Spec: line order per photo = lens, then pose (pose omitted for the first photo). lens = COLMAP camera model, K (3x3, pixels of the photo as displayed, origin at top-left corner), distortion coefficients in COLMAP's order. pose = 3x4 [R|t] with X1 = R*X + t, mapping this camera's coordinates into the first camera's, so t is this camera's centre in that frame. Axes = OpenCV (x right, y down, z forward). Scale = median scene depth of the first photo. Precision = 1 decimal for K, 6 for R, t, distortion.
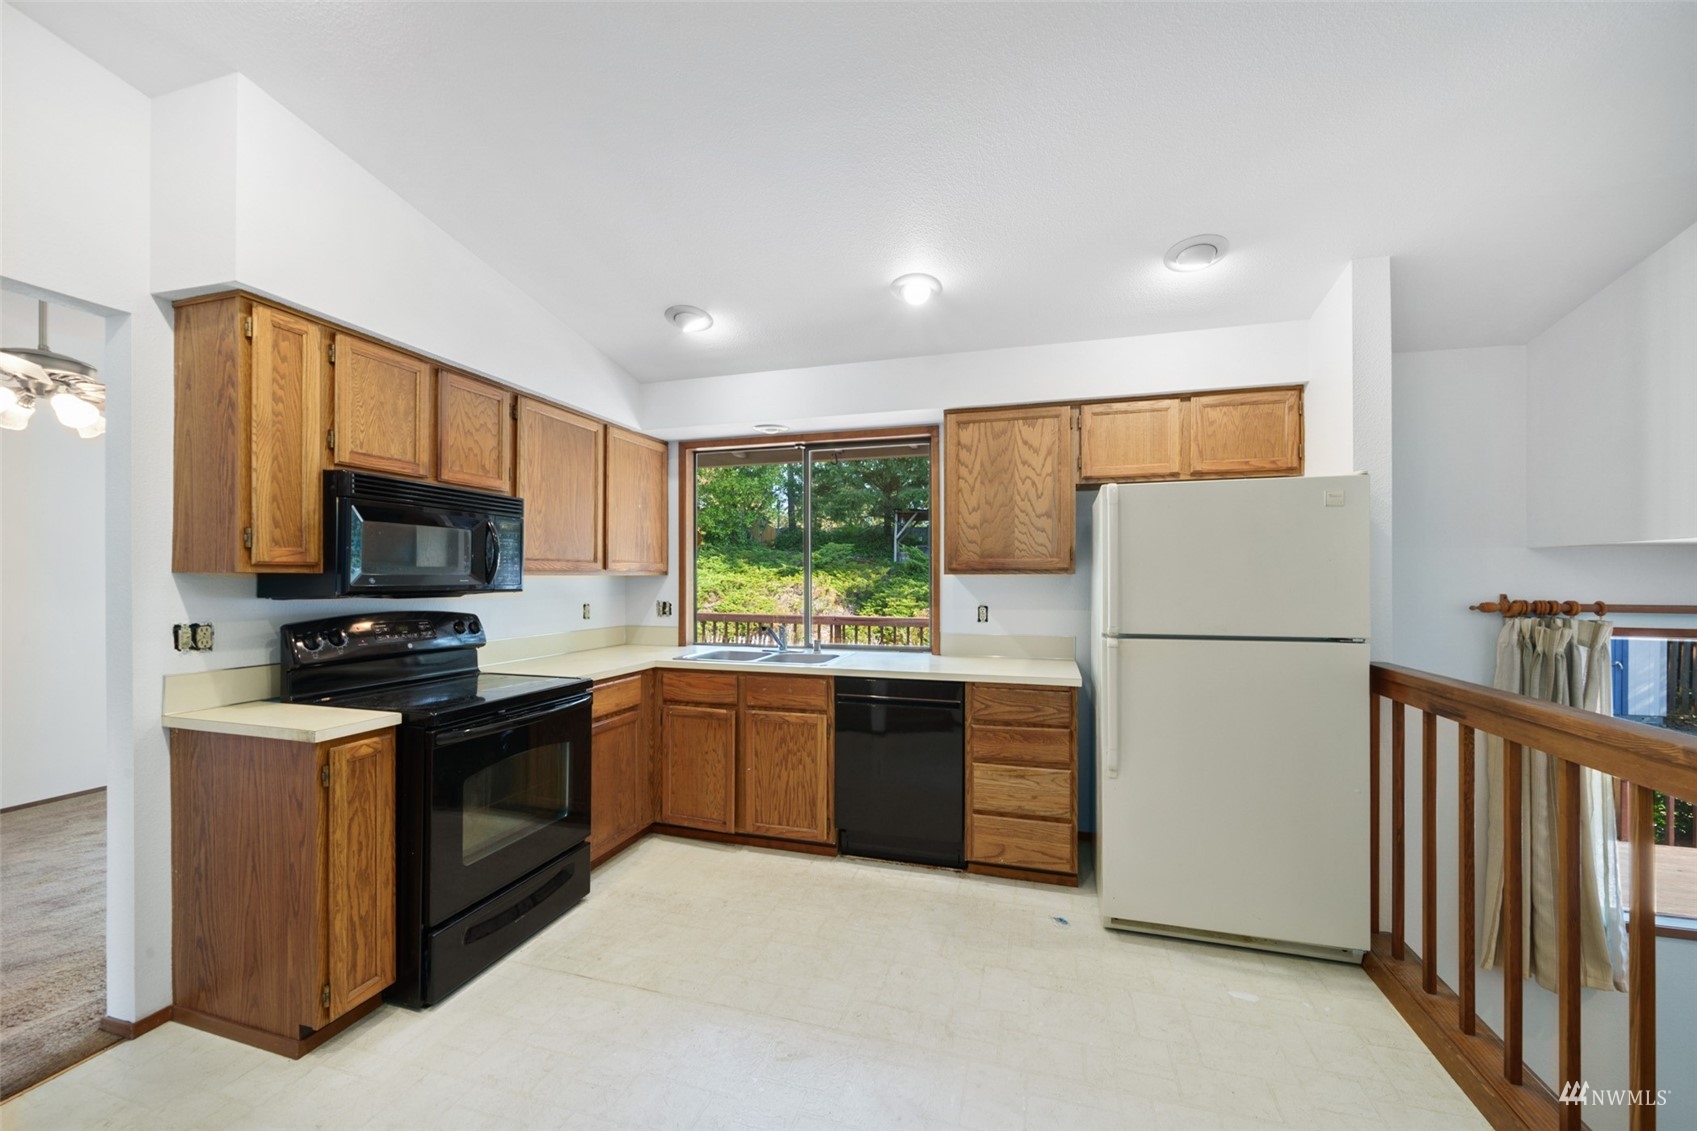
lens RADIAL K [[667.6, 0, 861.4], [0, 667.6, 575.8], [0, 0, 1]] dist [-0.003340, -0.000234]
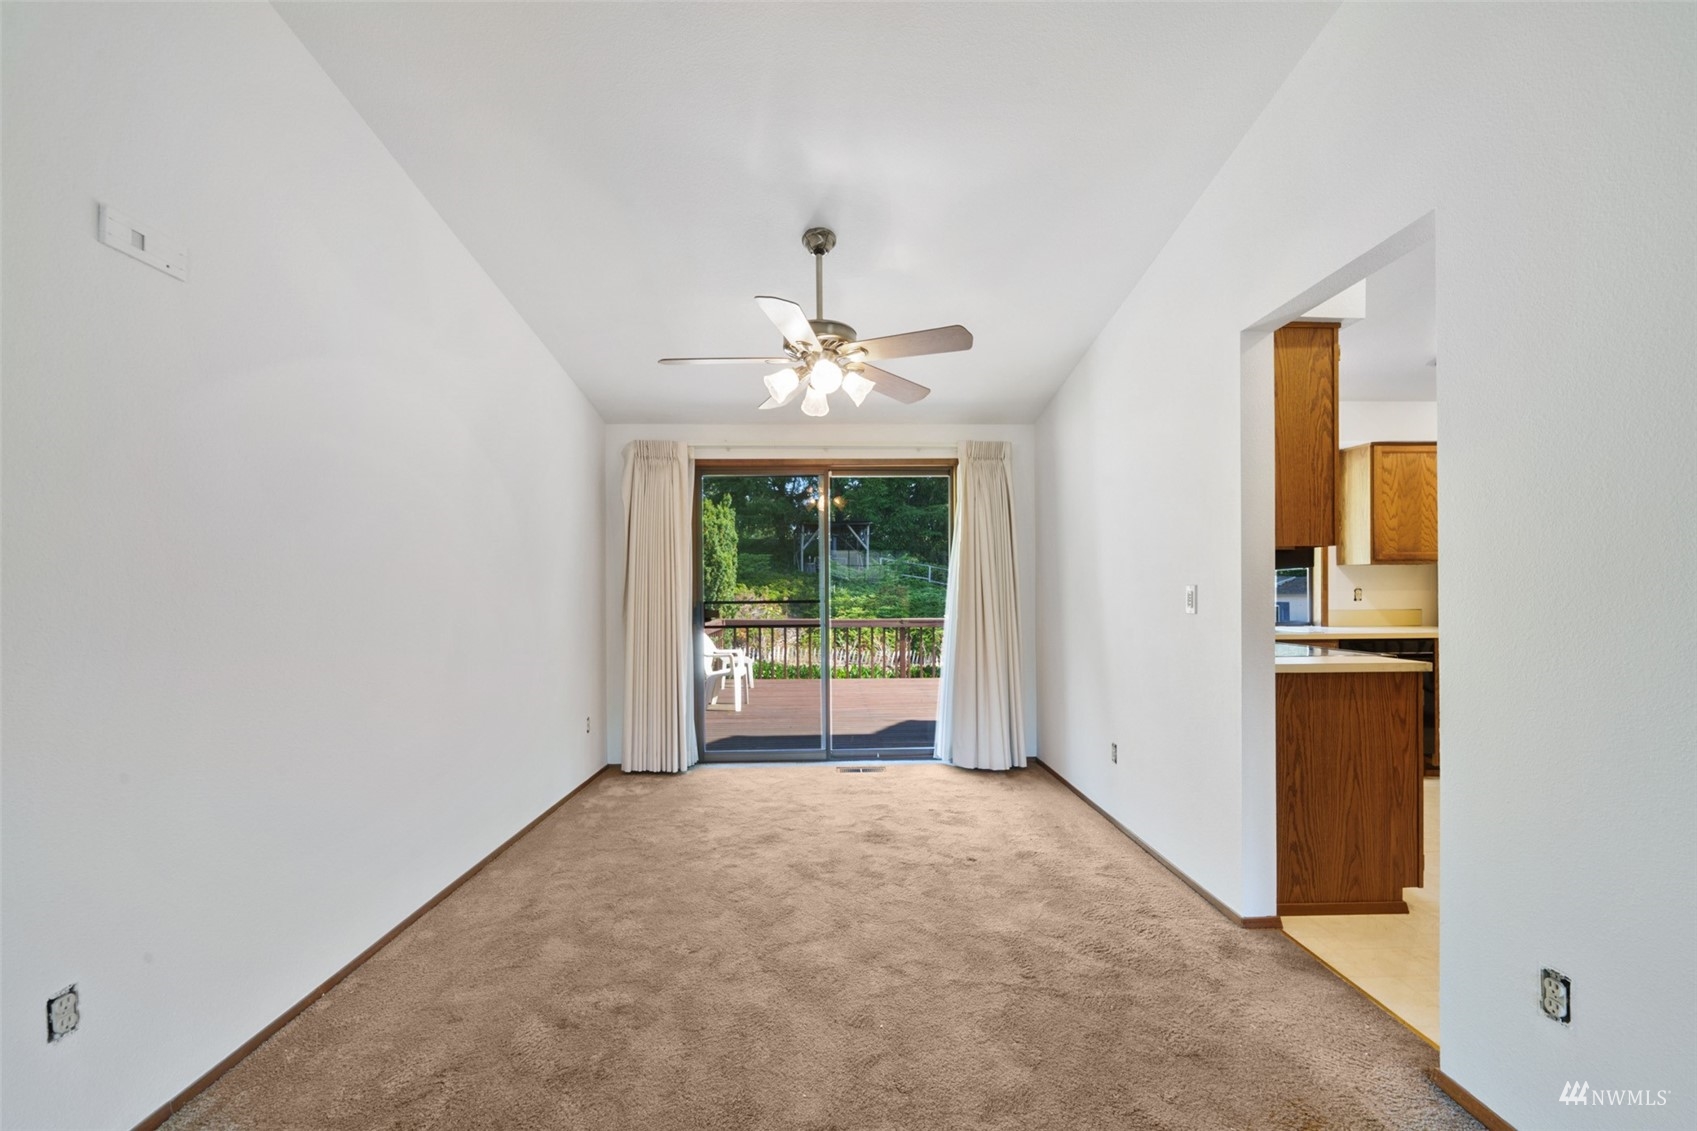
lens RADIAL K [[667.6, 0, 858.4], [0, 667.6, 588.2], [0, 0, 1]] dist [-0.003340, -0.000234]
pose [[0.949383, -0.007083, 0.314040, -1.347558], [0.008297, 0.999962, -0.002528, 0.043950], [-0.314011, 0.005006, 0.949406, 0.049500]]
